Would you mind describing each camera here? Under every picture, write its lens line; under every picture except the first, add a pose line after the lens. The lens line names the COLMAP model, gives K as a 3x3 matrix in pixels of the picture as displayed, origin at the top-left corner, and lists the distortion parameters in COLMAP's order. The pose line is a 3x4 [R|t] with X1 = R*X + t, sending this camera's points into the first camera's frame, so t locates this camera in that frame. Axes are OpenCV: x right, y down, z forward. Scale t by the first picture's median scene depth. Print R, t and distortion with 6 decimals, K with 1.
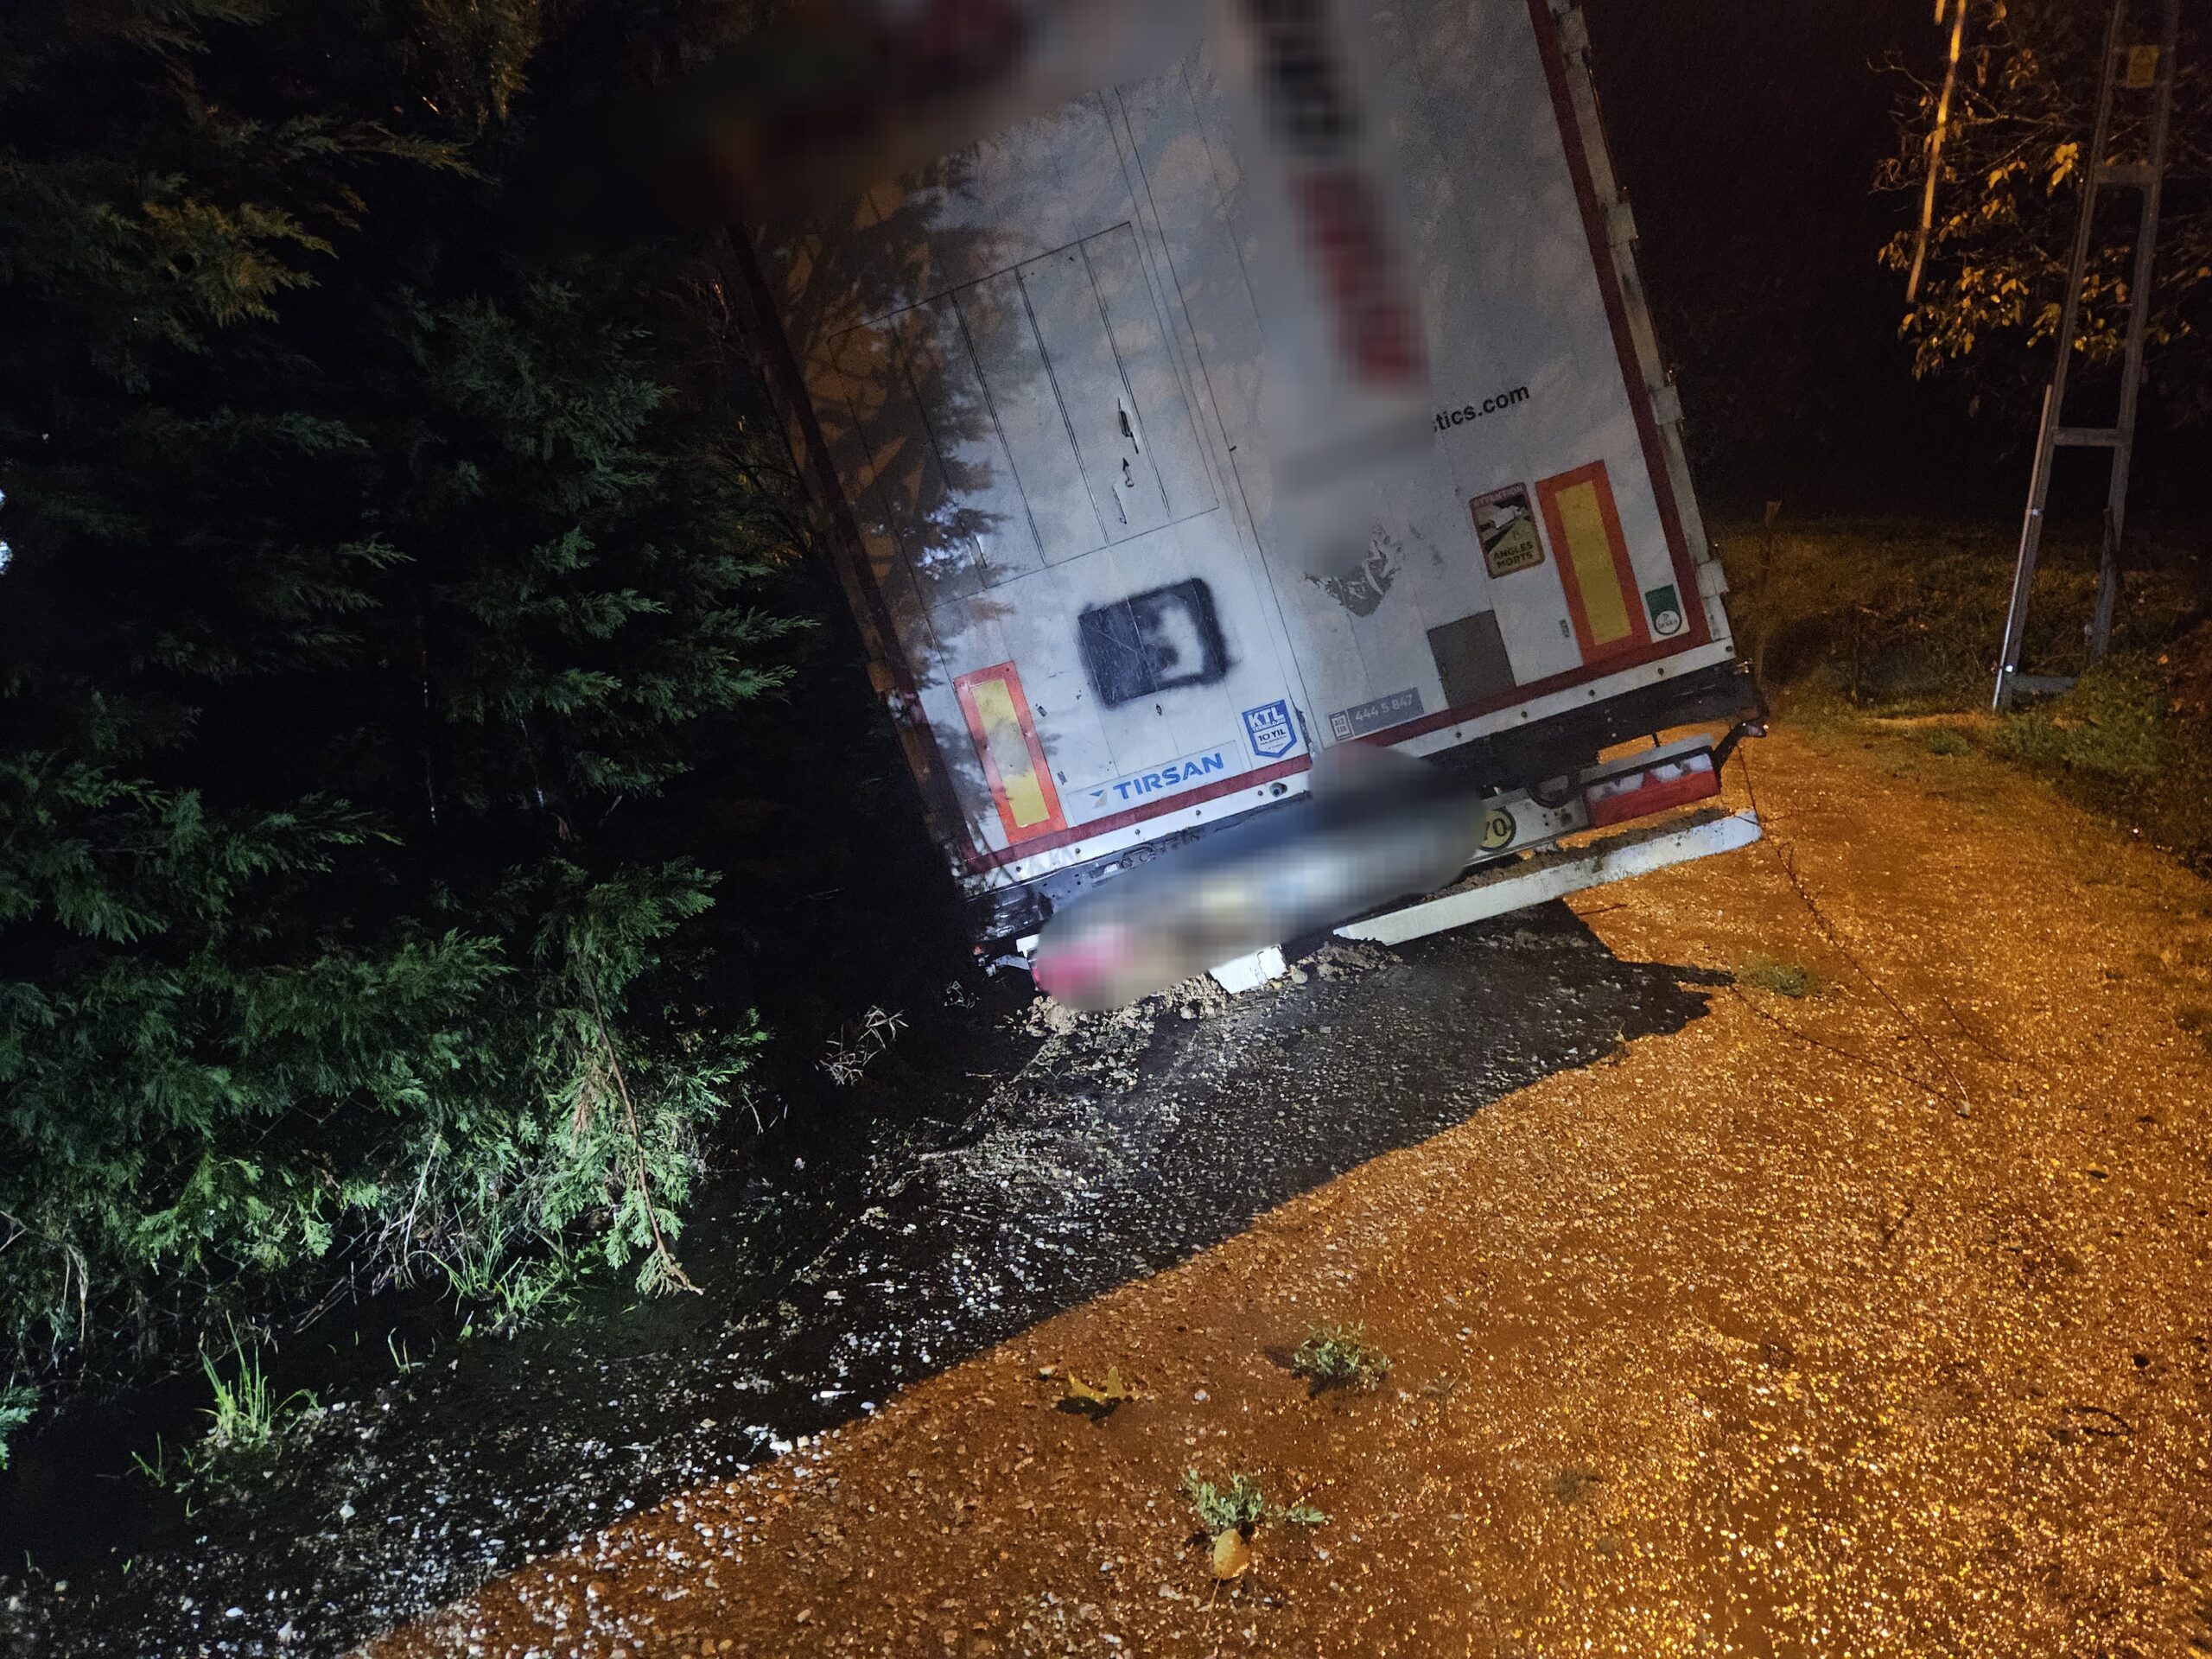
lens RADIAL K [[1492.5, 0, 1101.9], [0, 1492.5, 817.1], [0, 0, 1]] dist [0.073711, -0.059633]
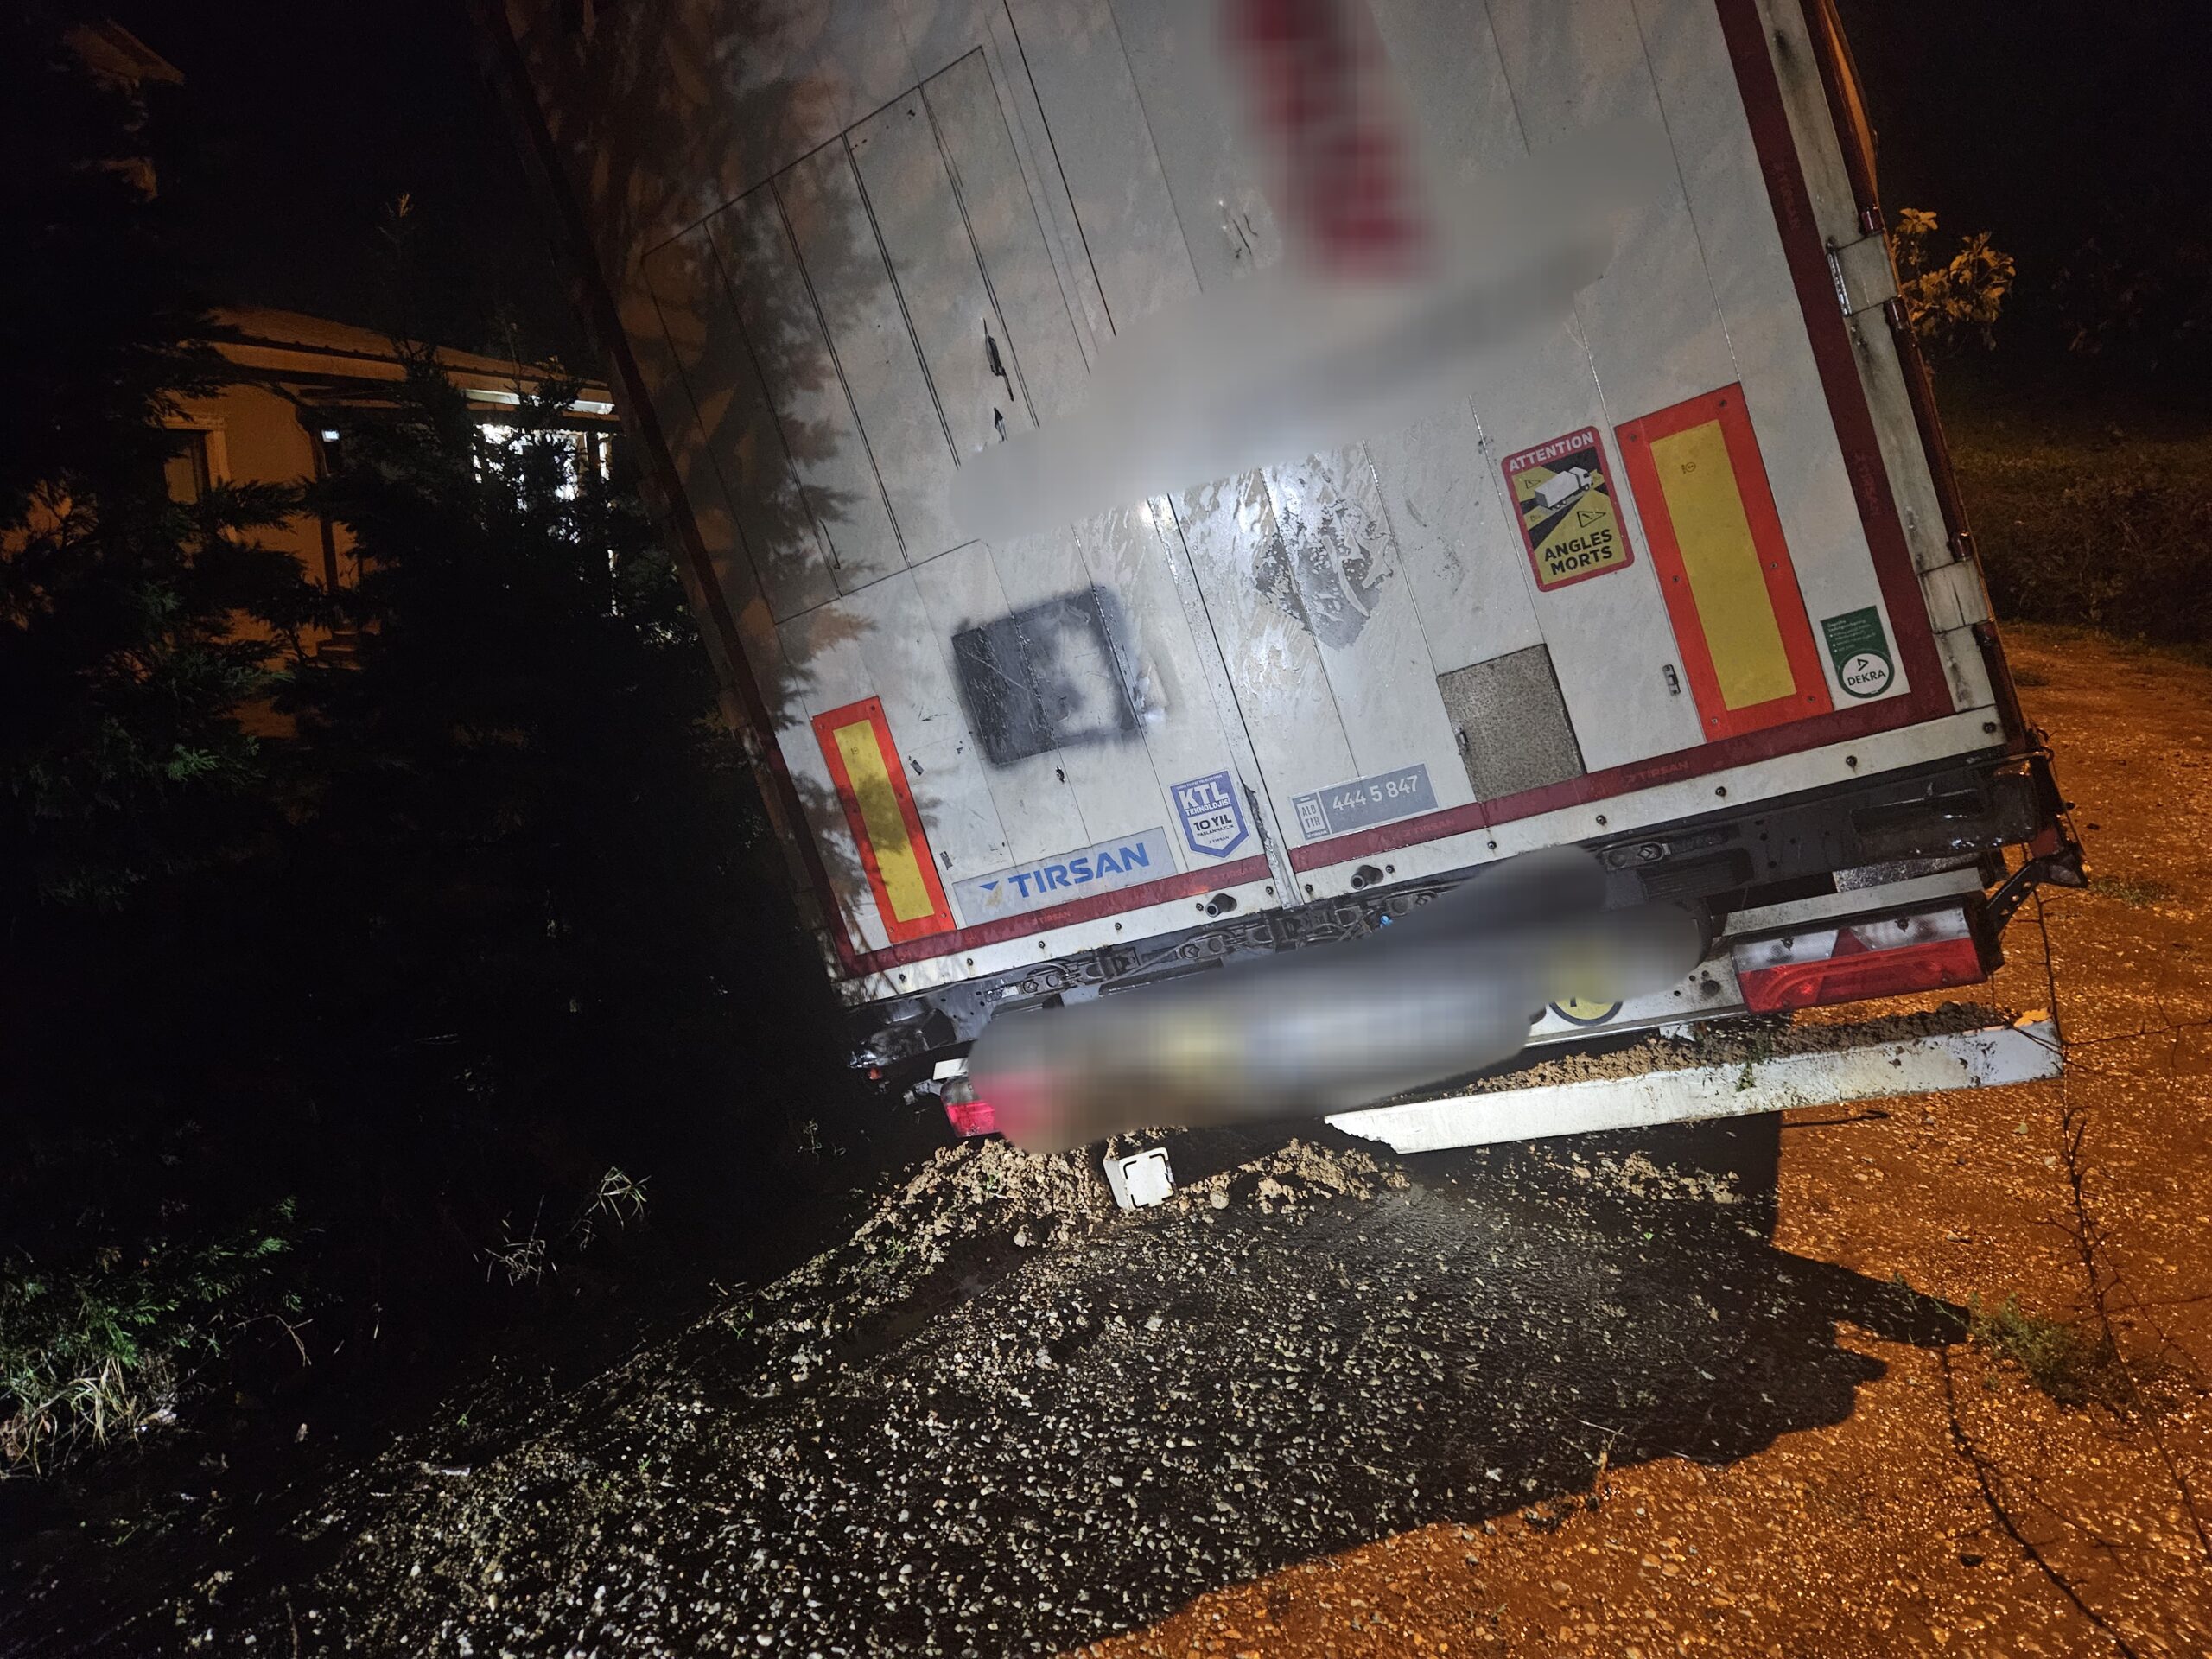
lens RADIAL K [[1492.5, 0, 1101.9], [0, 1492.5, 817.1], [0, 0, 1]] dist [0.073711, -0.059633]
pose [[0.930171, 0.062297, -0.361803, 0.308726], [-0.046792, 0.997578, 0.051467, -0.089667], [0.364133, -0.030943, 0.930833, 0.370238]]
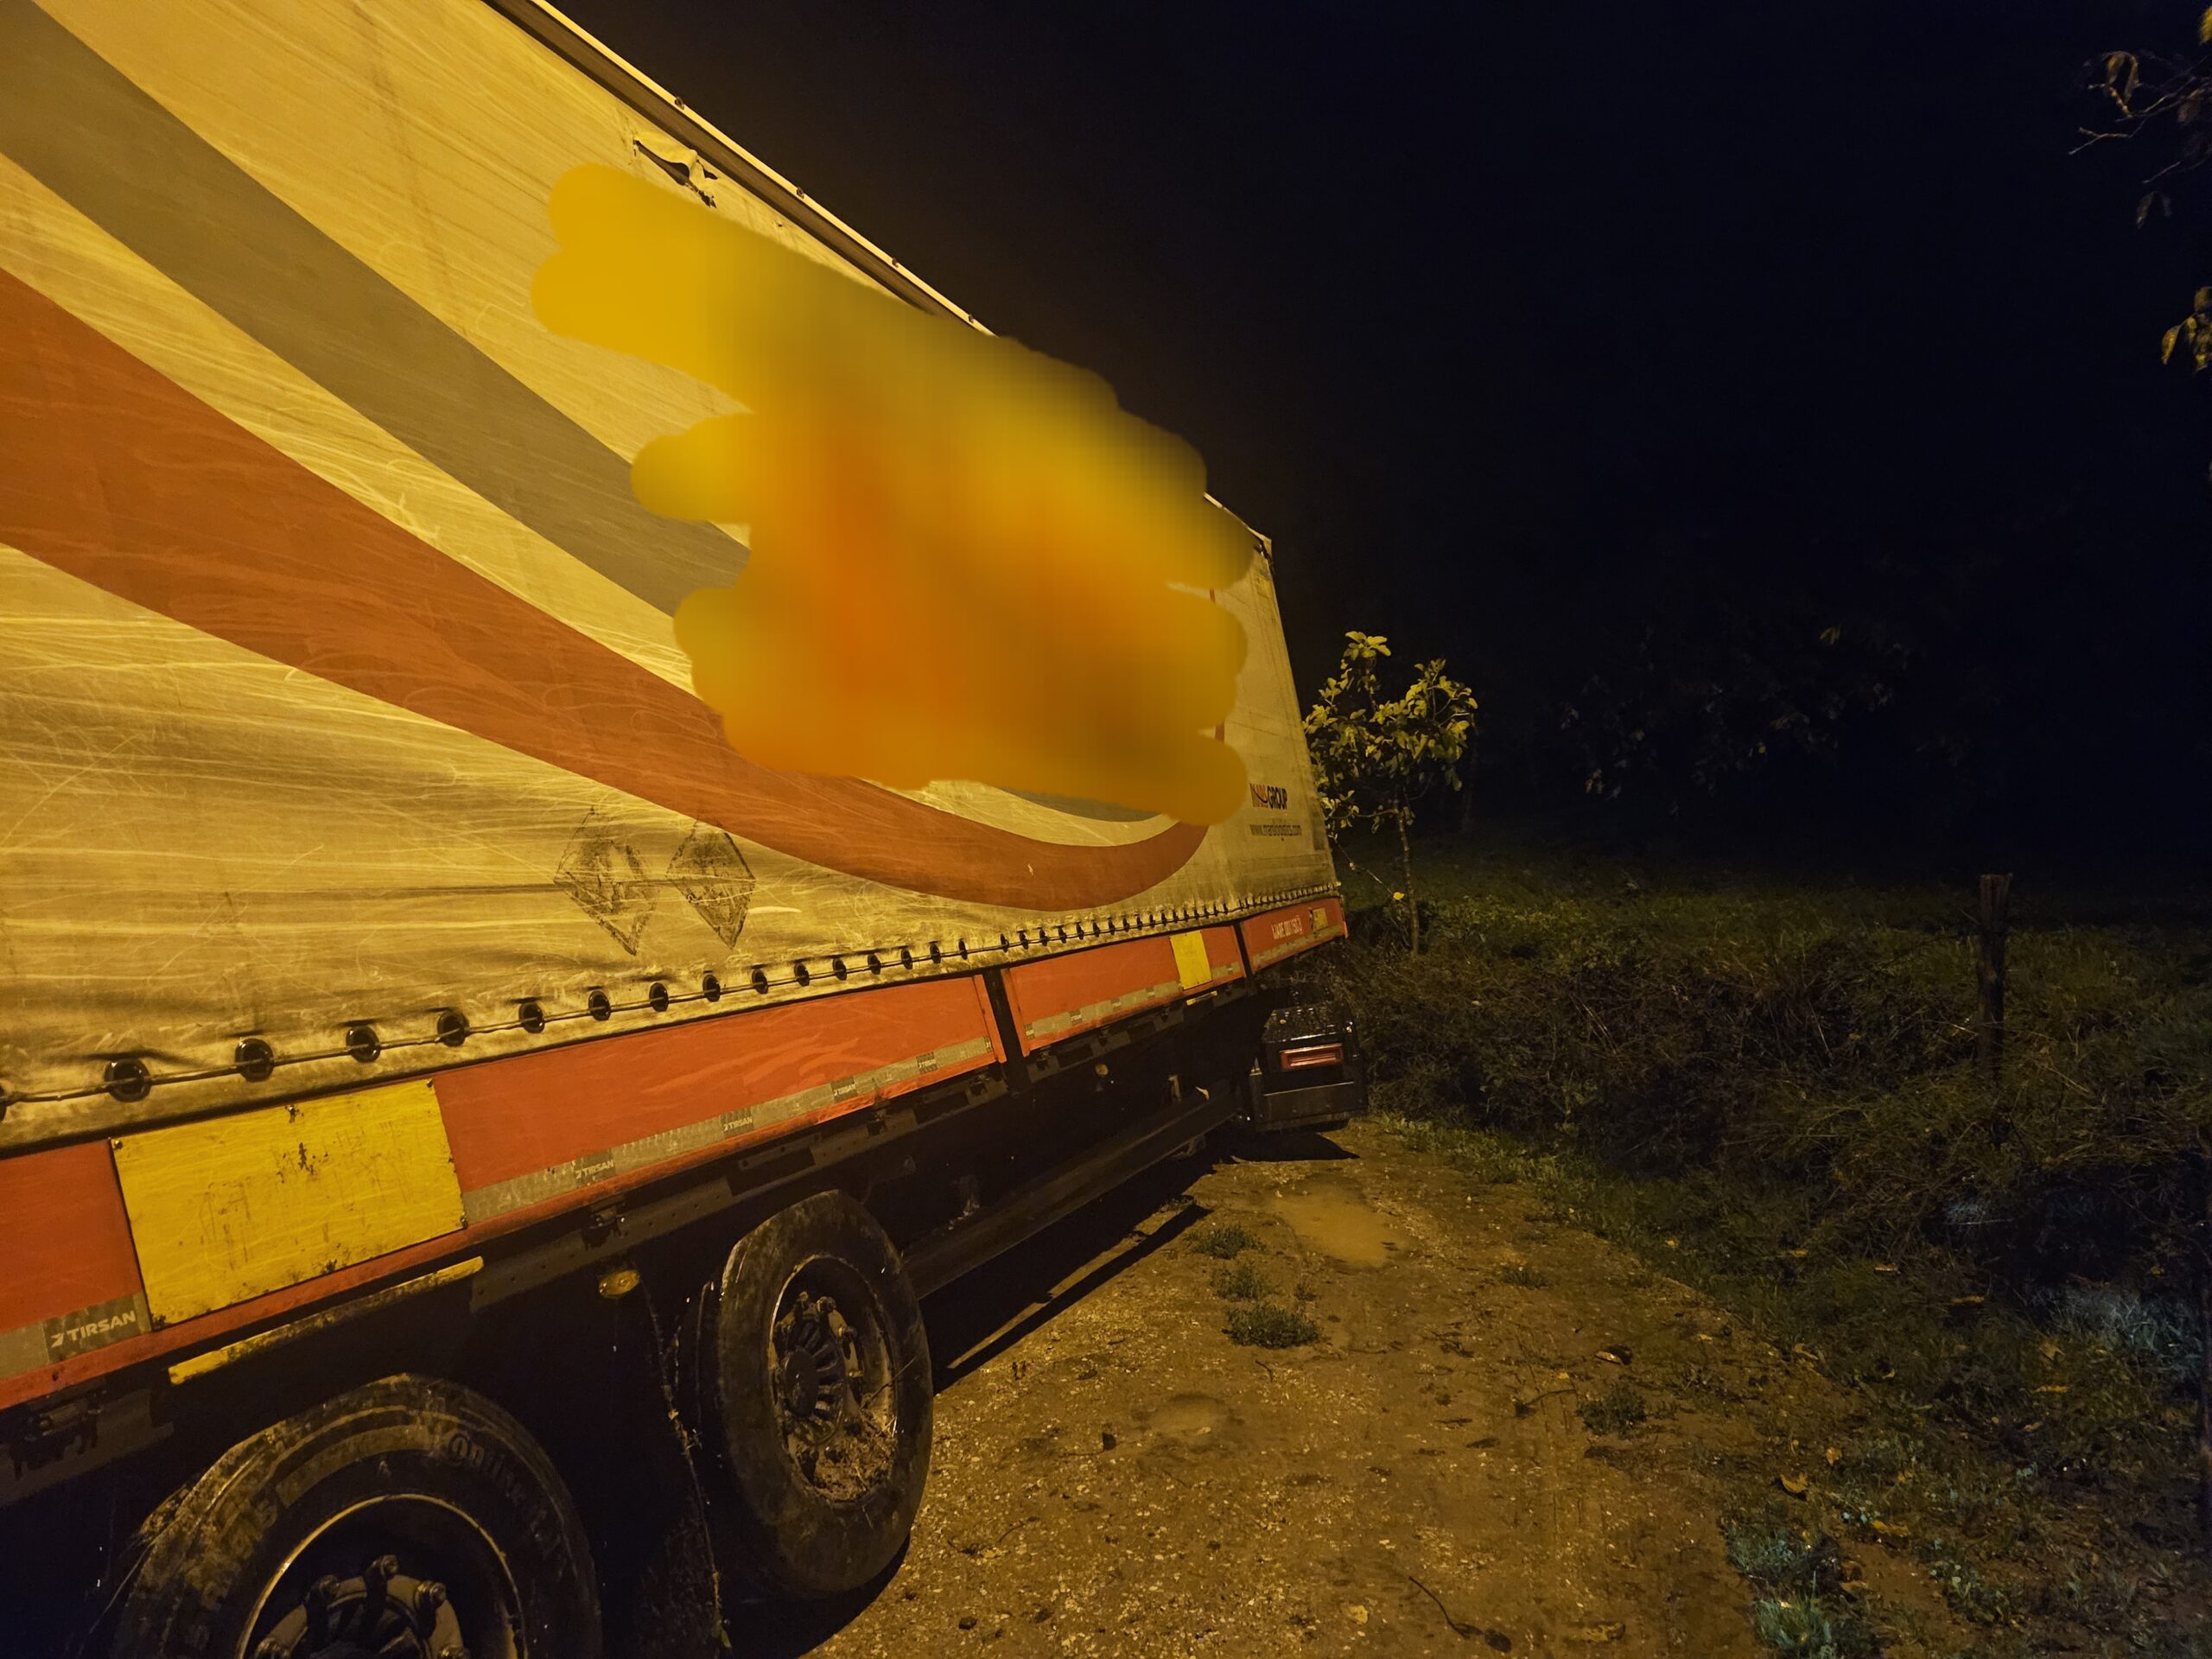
lens RADIAL K [[1509.1, 0, 1106.0], [0, 1509.1, 829.5], [0, 0, 1]] dist [0.076374, -0.056877]
pose [[0.974947, -0.029880, -0.220419, 0.832735], [-0.020030, 0.975117, -0.220784, -0.333606], [0.221532, 0.219668, 0.950089, 1.451104]]
